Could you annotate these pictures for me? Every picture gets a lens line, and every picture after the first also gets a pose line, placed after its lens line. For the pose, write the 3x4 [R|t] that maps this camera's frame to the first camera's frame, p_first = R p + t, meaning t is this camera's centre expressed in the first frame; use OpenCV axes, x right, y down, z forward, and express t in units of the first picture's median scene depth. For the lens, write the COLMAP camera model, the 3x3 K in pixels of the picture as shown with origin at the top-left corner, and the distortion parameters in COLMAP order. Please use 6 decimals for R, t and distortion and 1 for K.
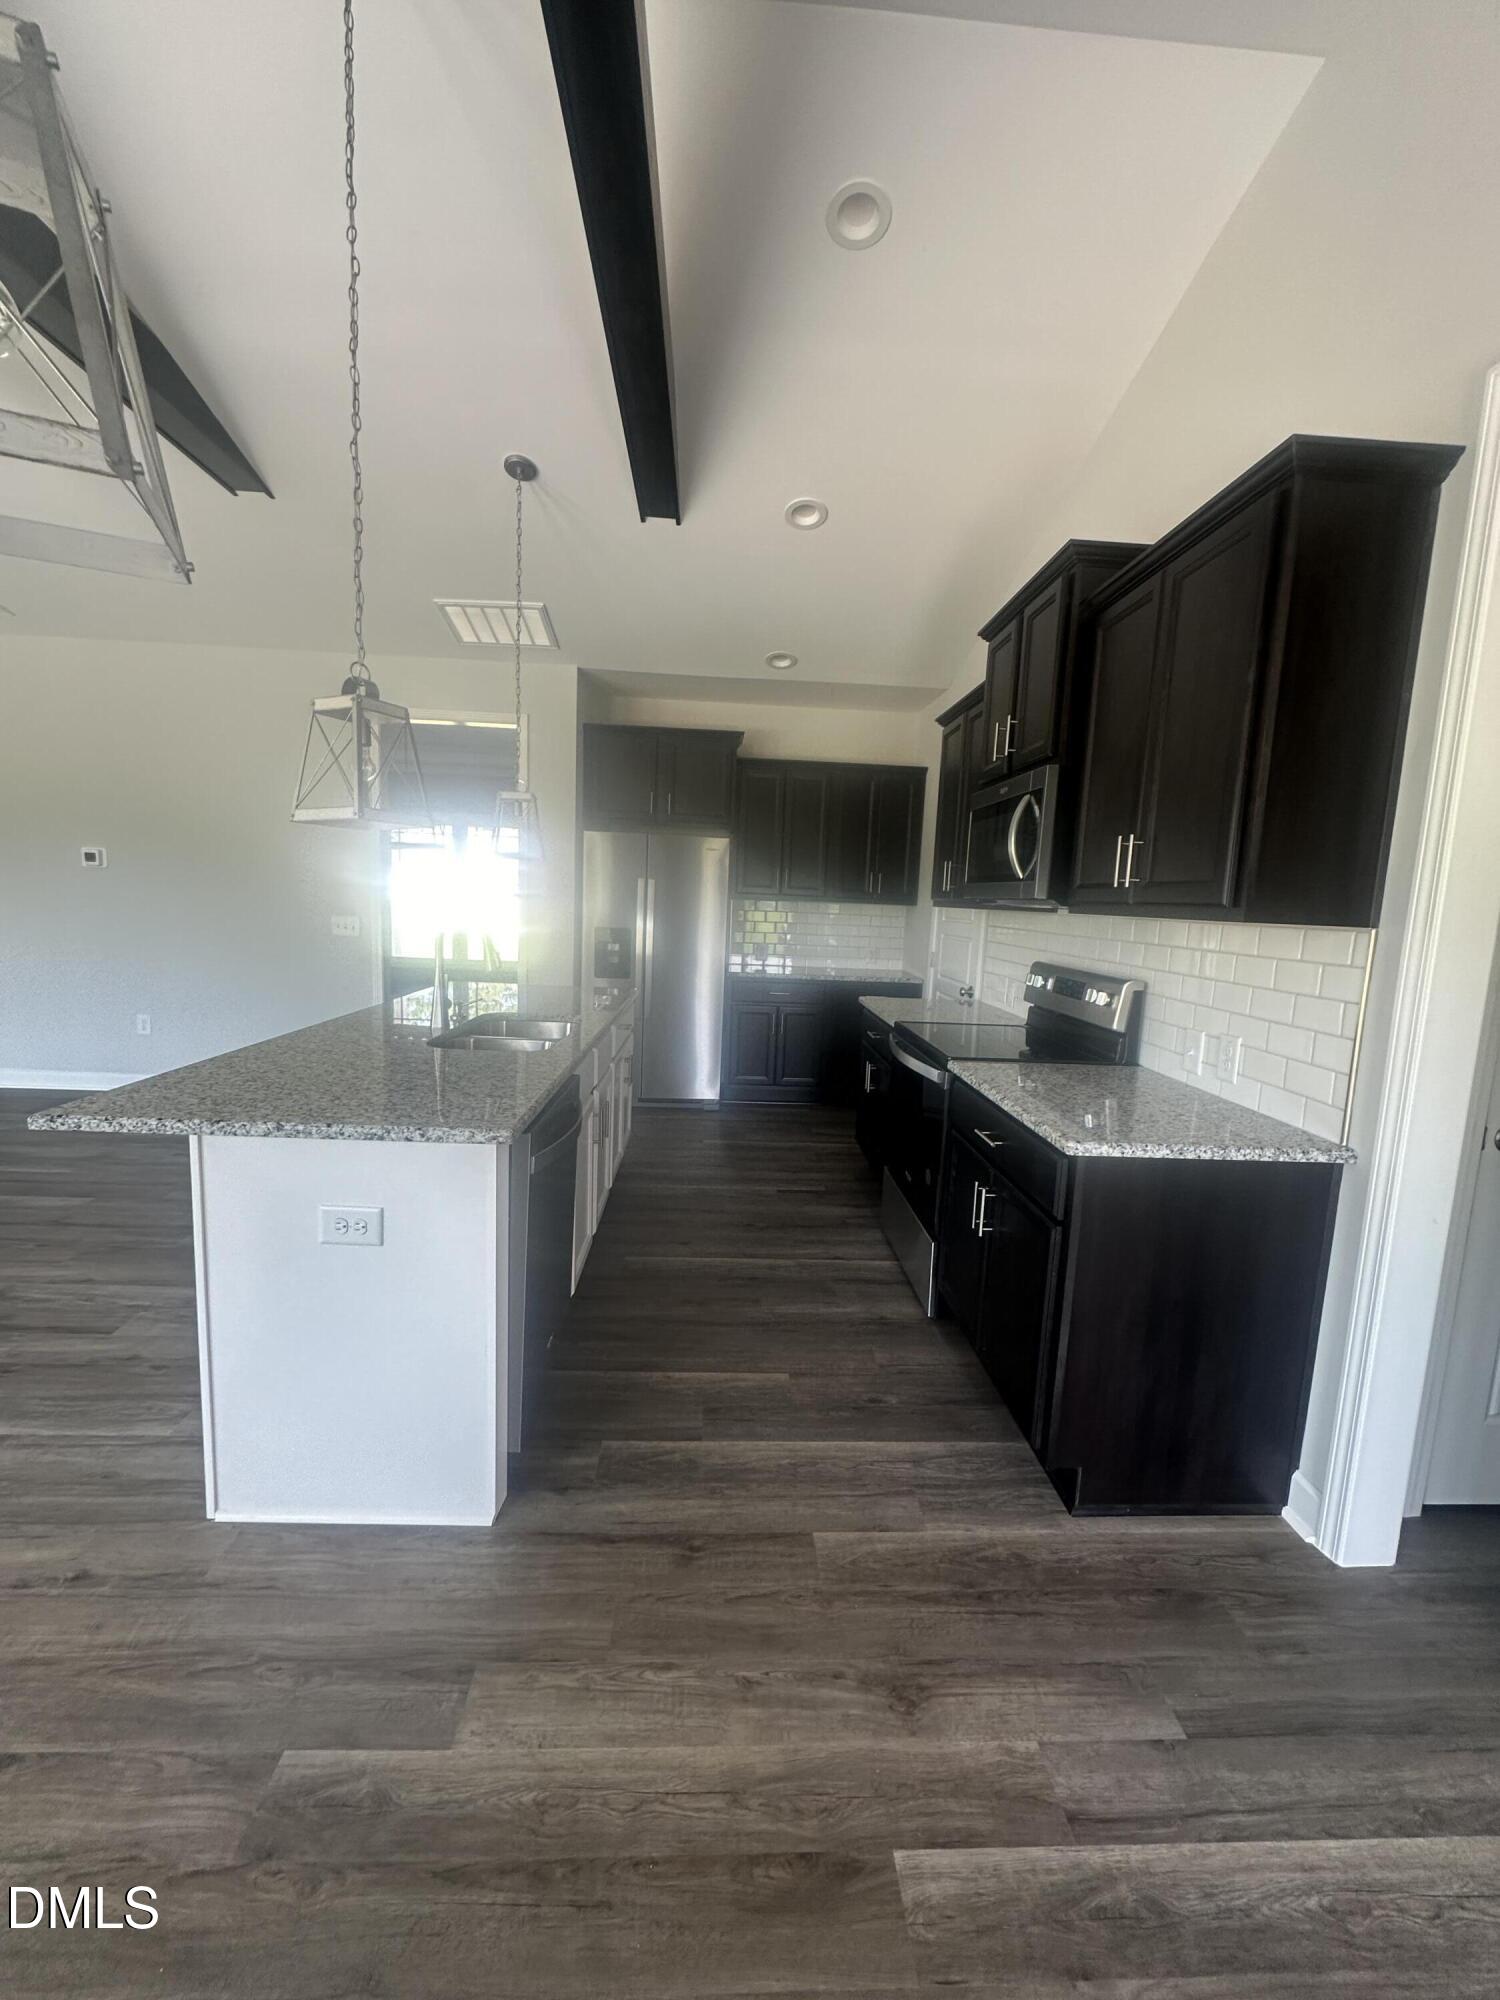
lens RADIAL K [[799.0, 0, 750.0], [0, 799.0, 1000.0], [0, 0, 1]] dist [0.001042, 0.000312]
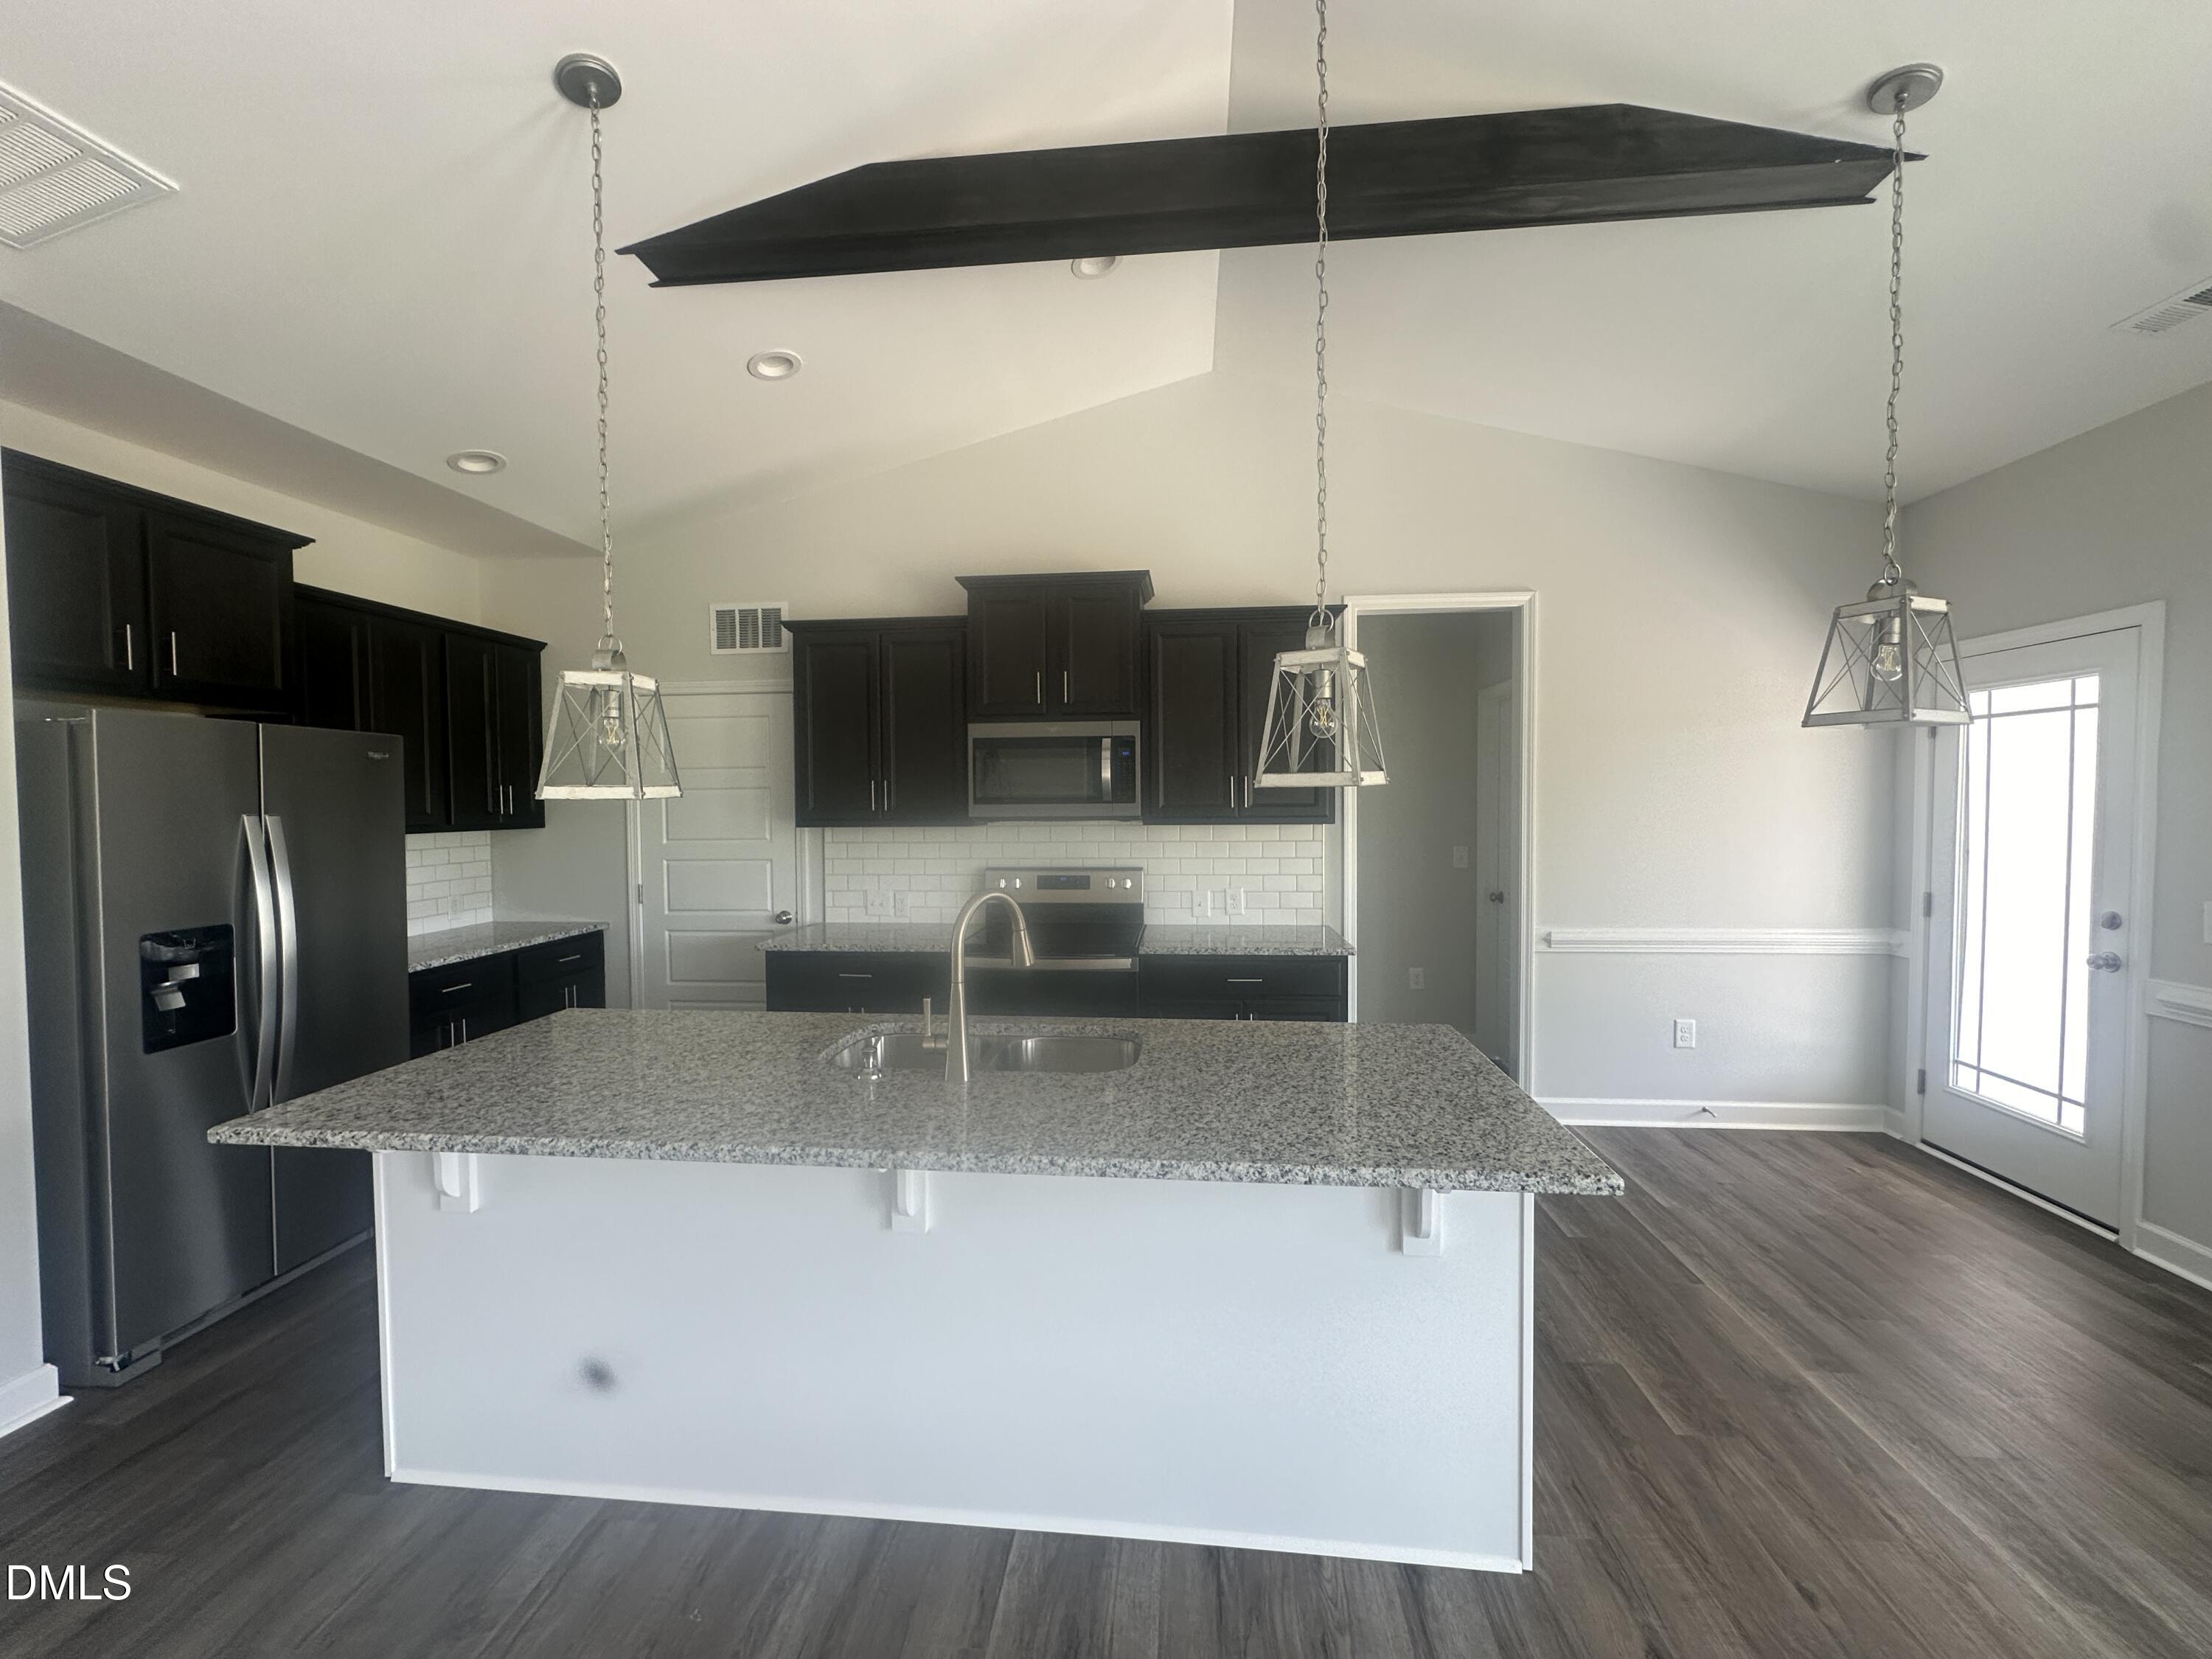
lens RADIAL K [[883.7, 0, 1103.1], [0, 883.7, 826.2], [0, 0, 1]] dist [0.001042, 0.000312]
pose [[0.138526, -0.075821, 0.987452, -1.990482], [0.138729, 0.988720, 0.056456, -0.354177], [-0.980594, 0.129167, 0.147482, 1.461949]]
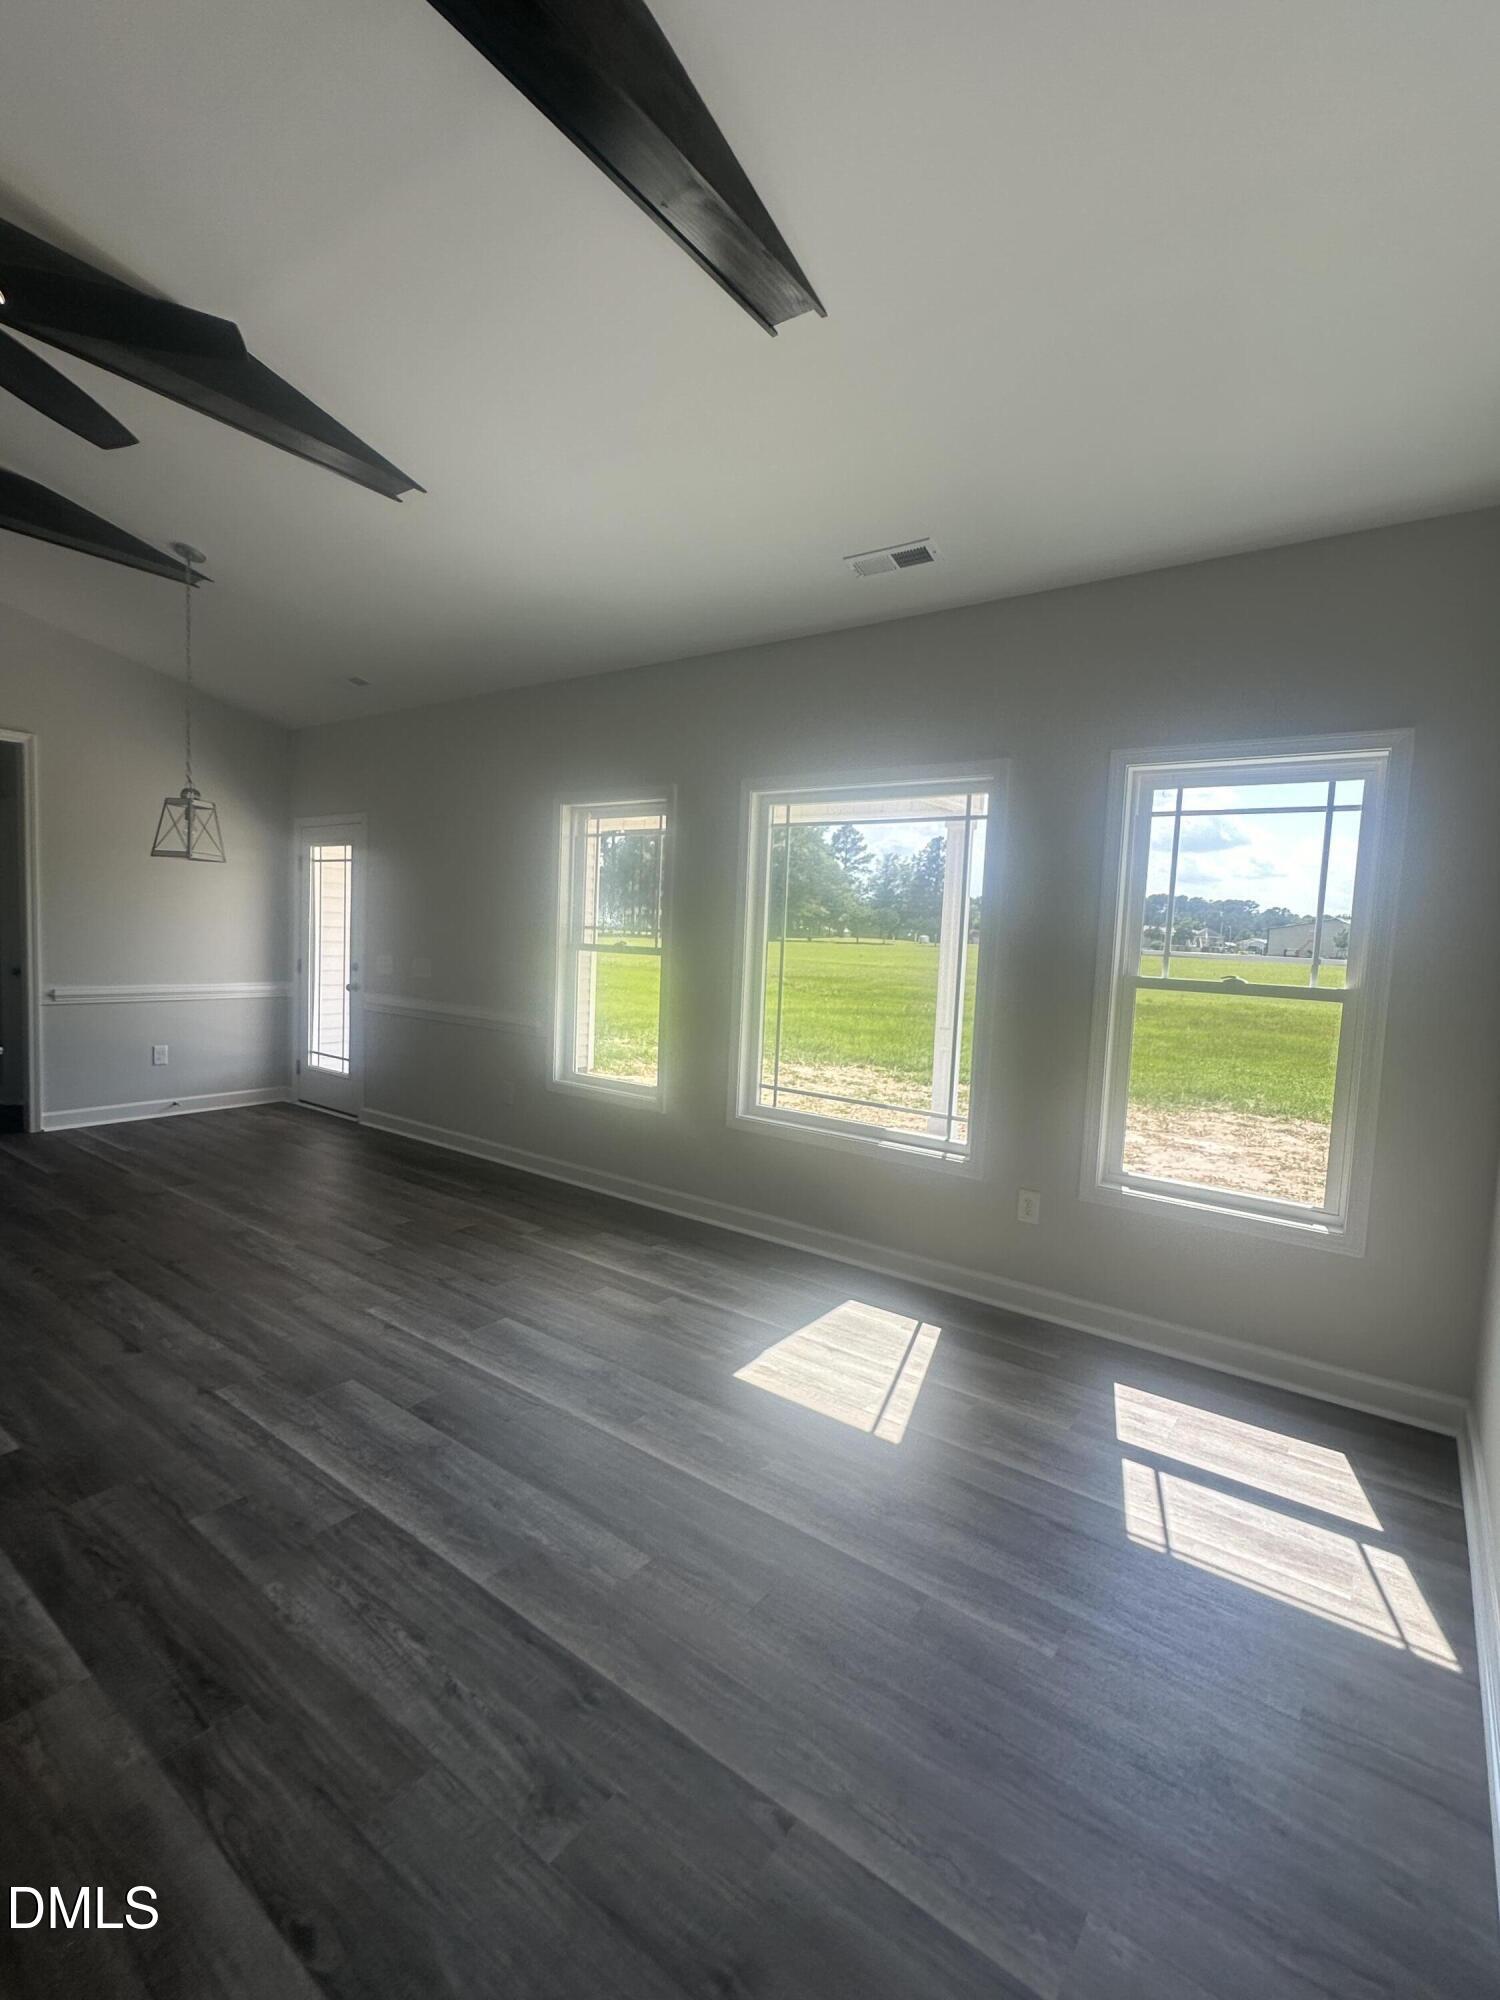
lens RADIAL K [[905.9, 0, 748.1], [0, 905.9, 1002.5], [0, 0, 1]] dist [0.000354, 0.000039]
pose [[-0.777079, -0.125822, 0.616698, -3.818969], [0.003081, 0.979043, 0.203632, -0.403265], [-0.629395, 0.160138, -0.760406, 1.627371]]
